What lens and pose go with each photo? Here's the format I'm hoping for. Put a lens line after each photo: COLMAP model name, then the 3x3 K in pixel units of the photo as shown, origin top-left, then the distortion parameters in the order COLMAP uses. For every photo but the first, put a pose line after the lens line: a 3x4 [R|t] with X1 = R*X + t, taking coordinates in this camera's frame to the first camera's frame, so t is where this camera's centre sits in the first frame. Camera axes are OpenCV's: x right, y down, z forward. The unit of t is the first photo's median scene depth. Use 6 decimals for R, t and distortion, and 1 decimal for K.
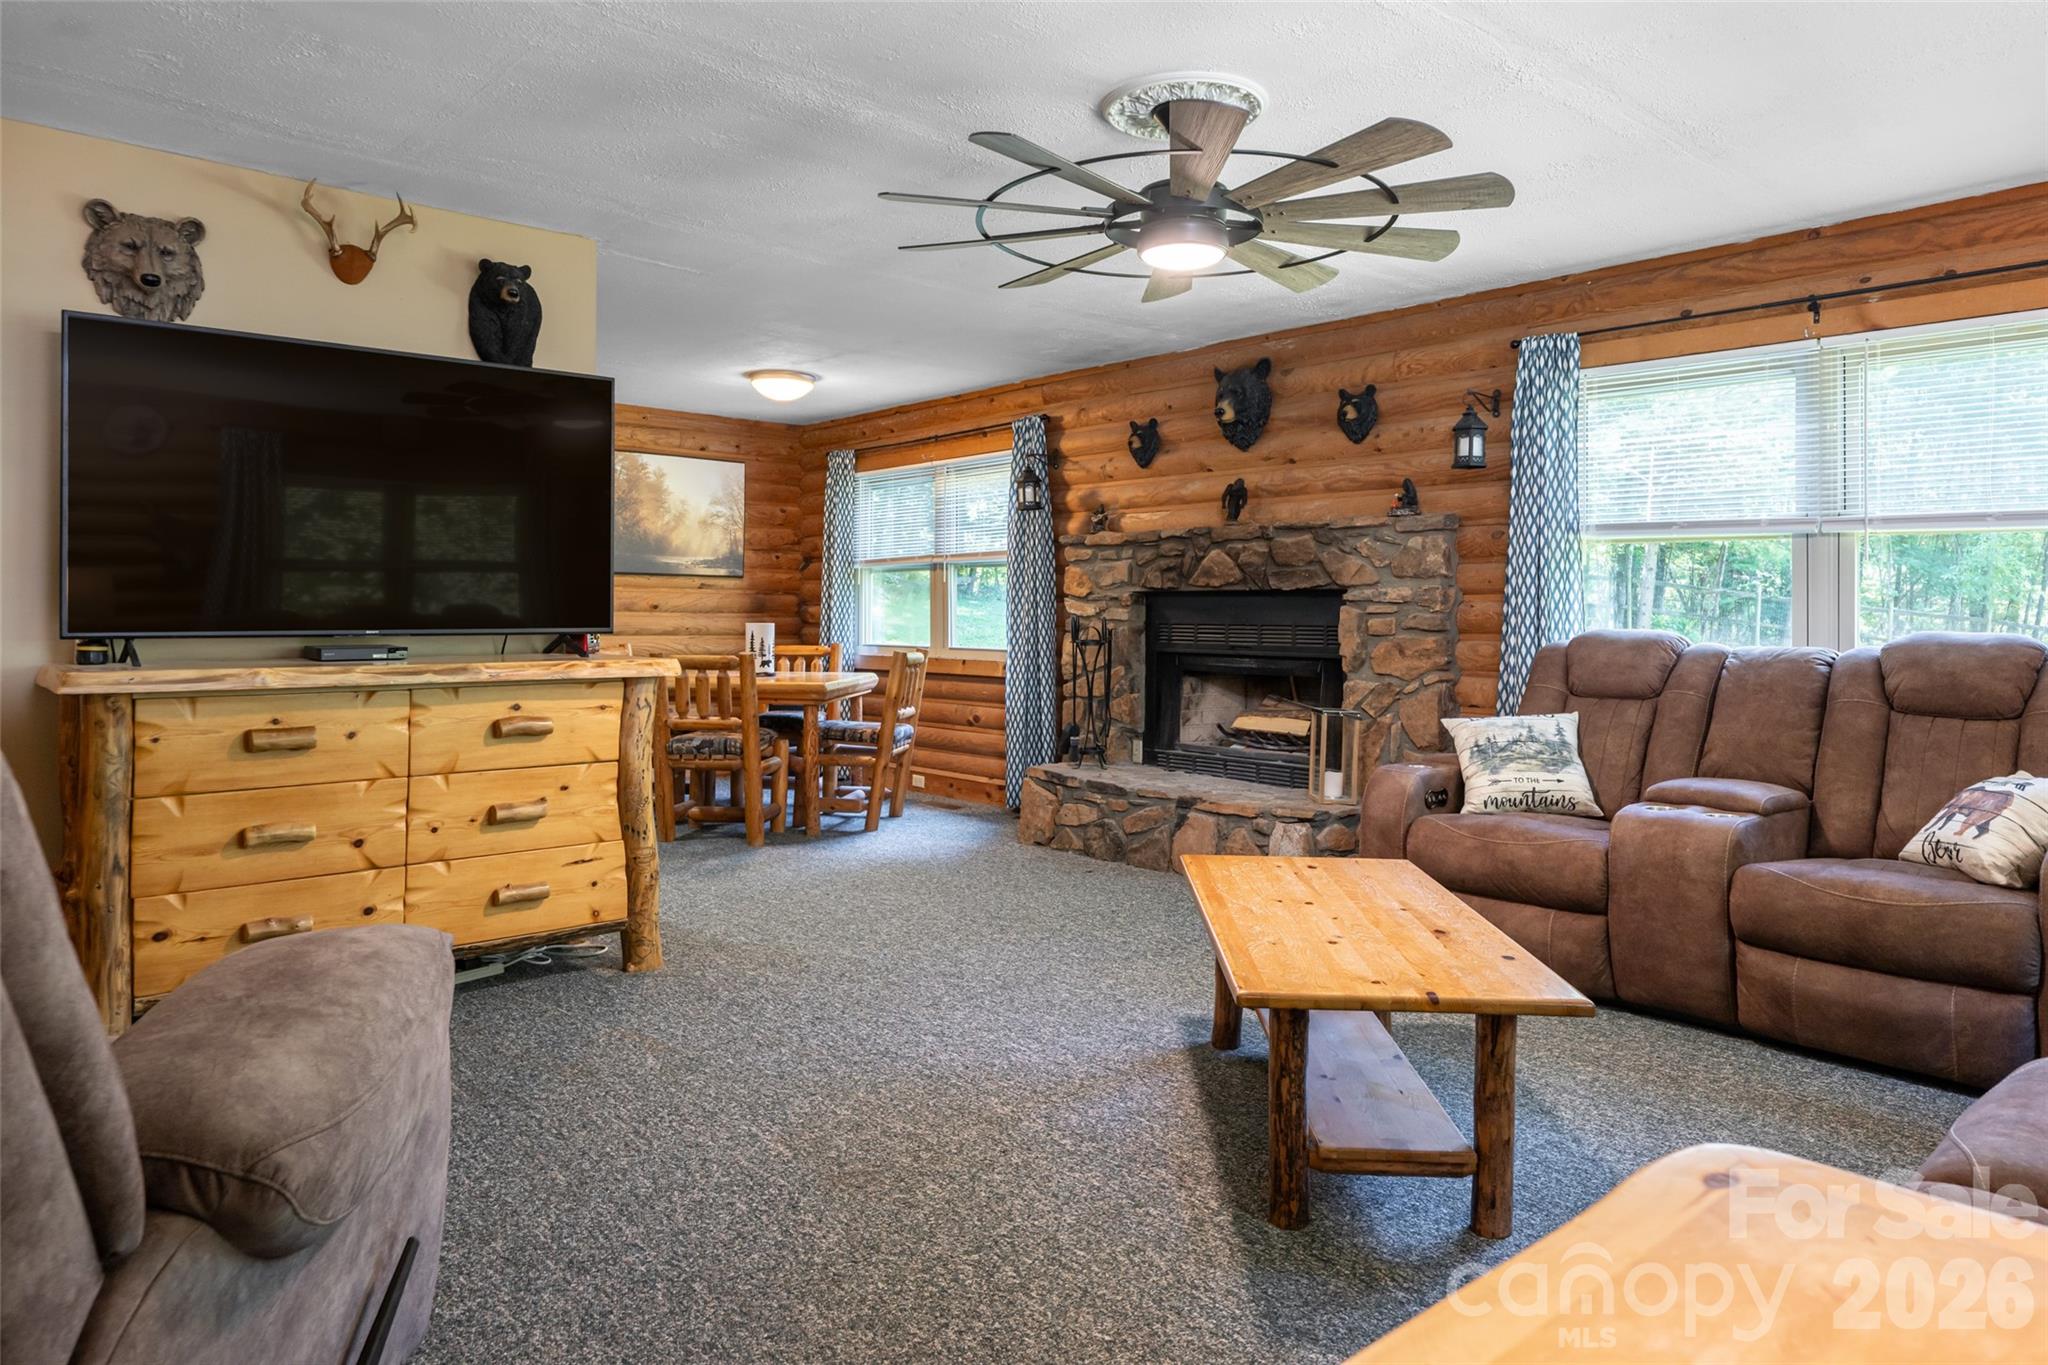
lens RADIAL K [[1278.1, 0, 1017.7], [0, 1278.1, 693.1], [0, 0, 1]] dist [0.000450, 0.000584]
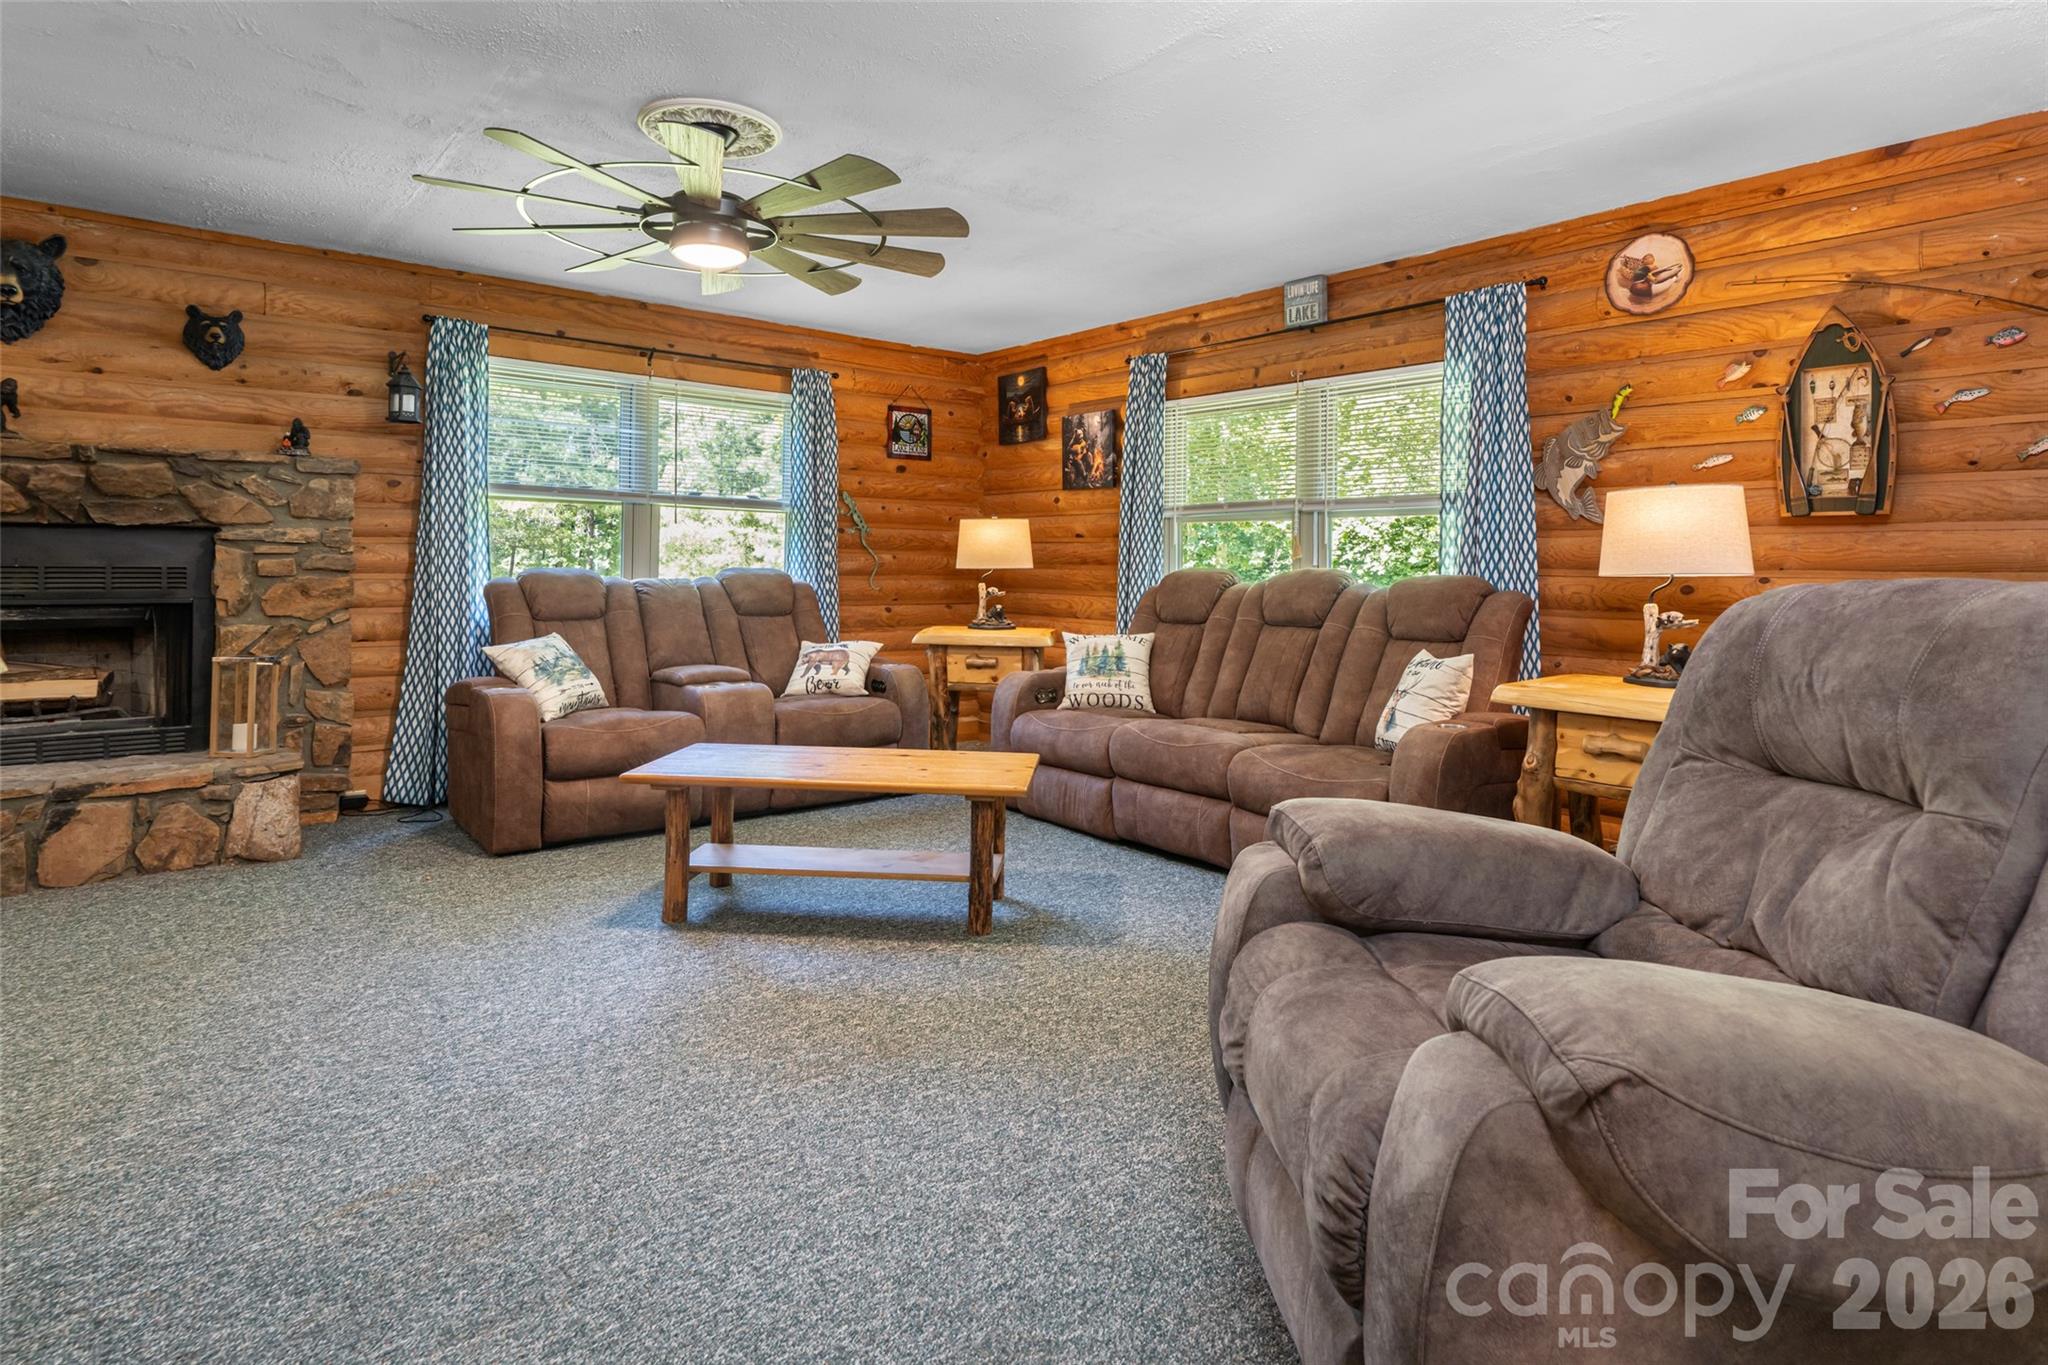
lens RADIAL K [[1091.3, 0, 1004.6], [0, 1091.3, 660.5], [0, 0, 1]] dist [0.007764, 0.003645]
pose [[0.046887, -0.094545, 0.994416, -0.535921], [0.054490, 0.994270, 0.091962, -0.028447], [-0.997413, 0.049874, 0.051770, 0.410514]]
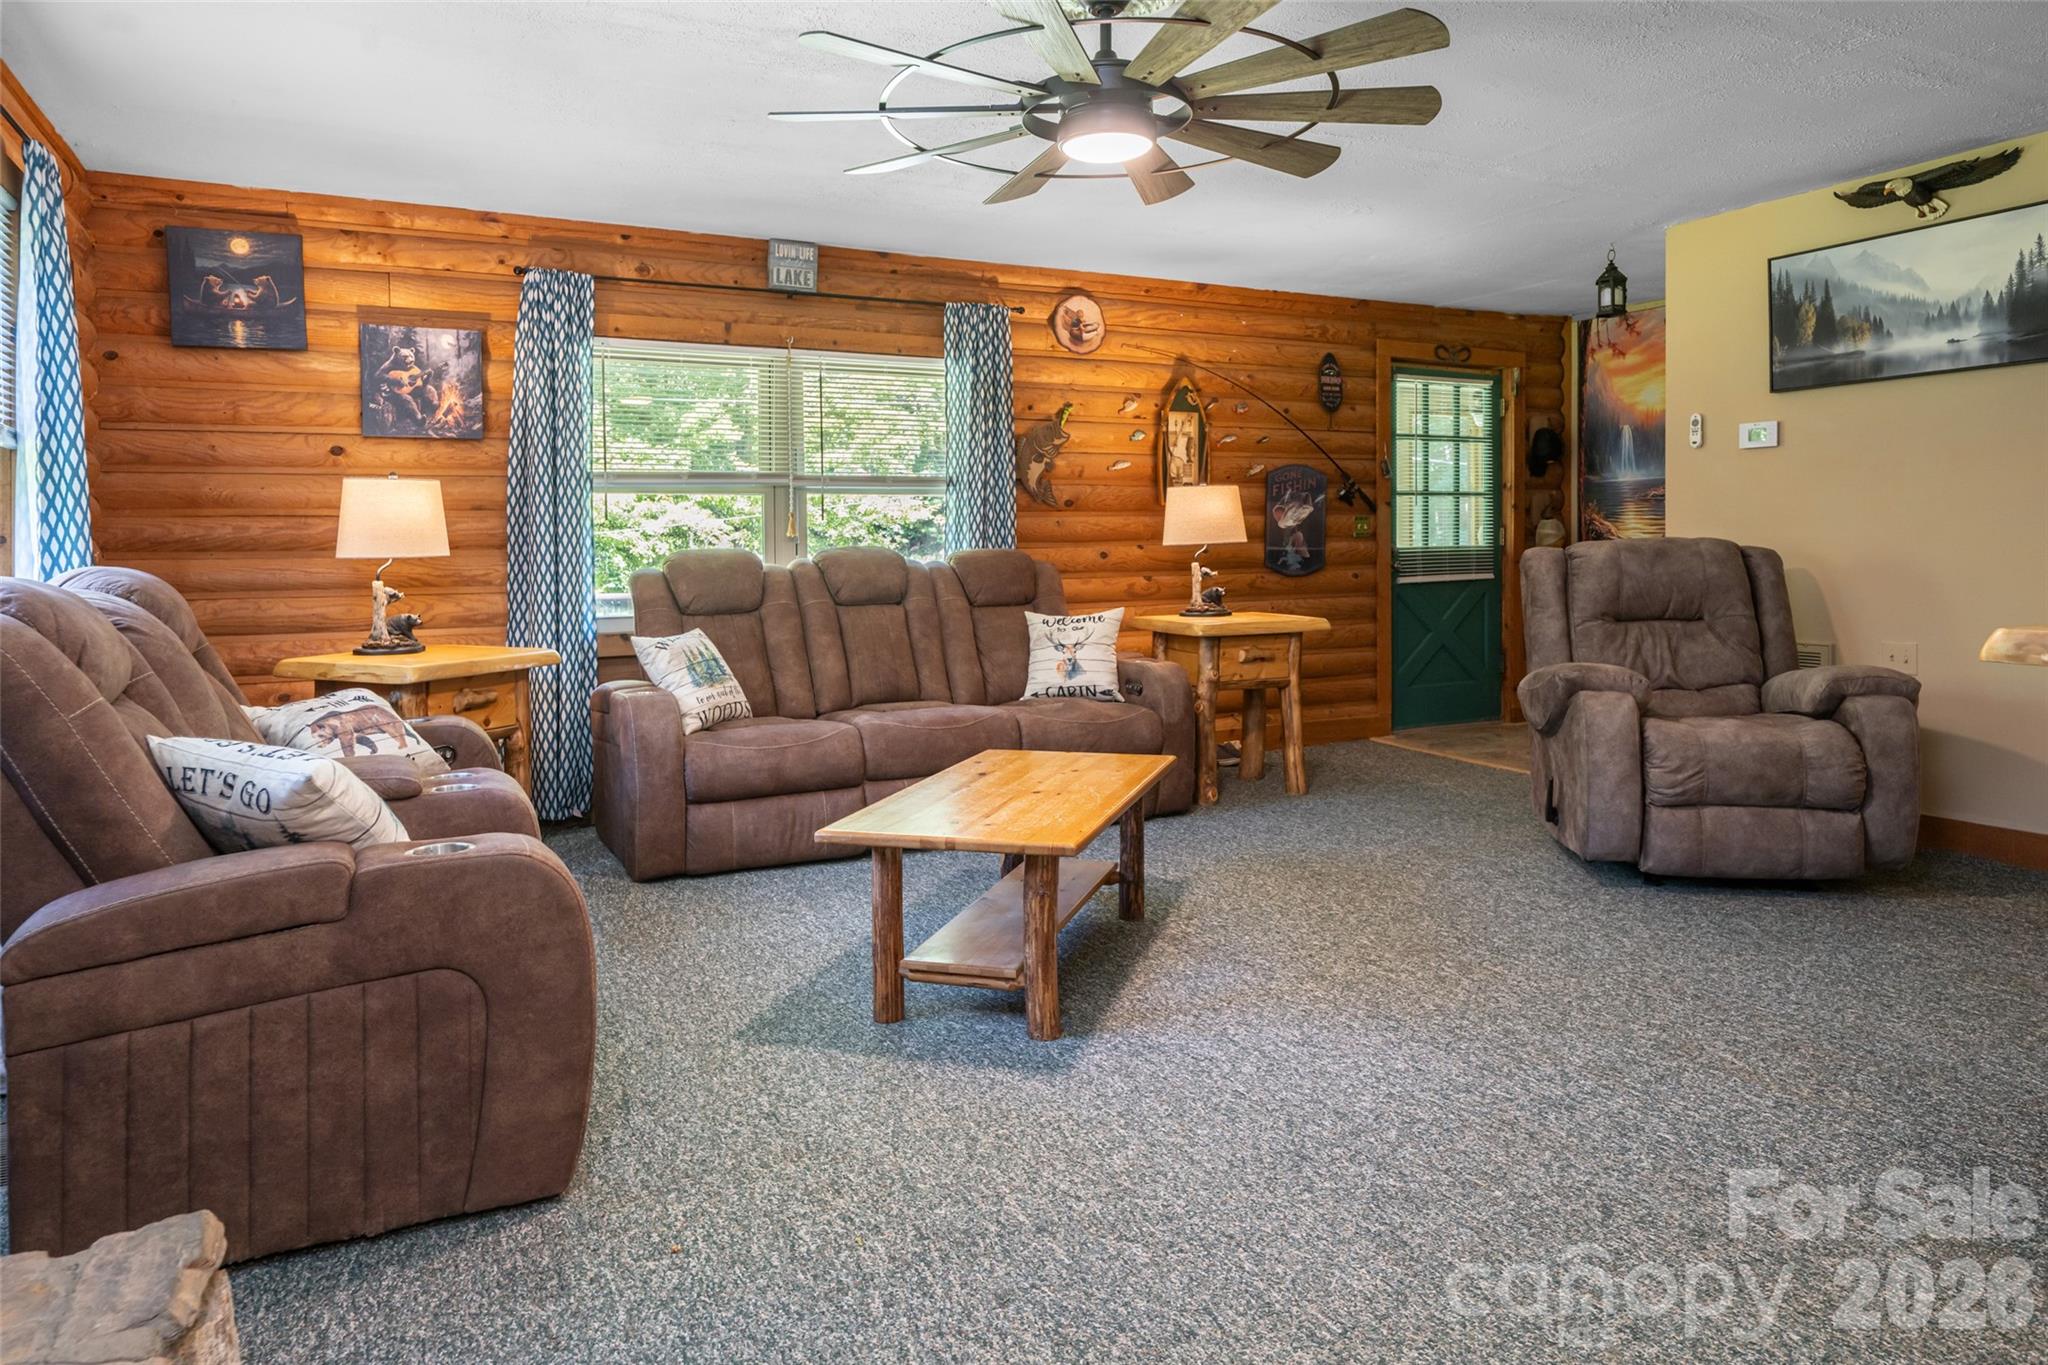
lens RADIAL K [[1278.1, 0, 1016.3], [0, 1278.1, 686.8], [0, 0, 1]] dist [0.000450, 0.000584]
pose [[-0.967792, -0.022098, 0.250781, -0.020742], [0.023118, 0.984130, 0.175935, -0.073940], [-0.250689, 0.176066, -0.951922, 1.174923]]
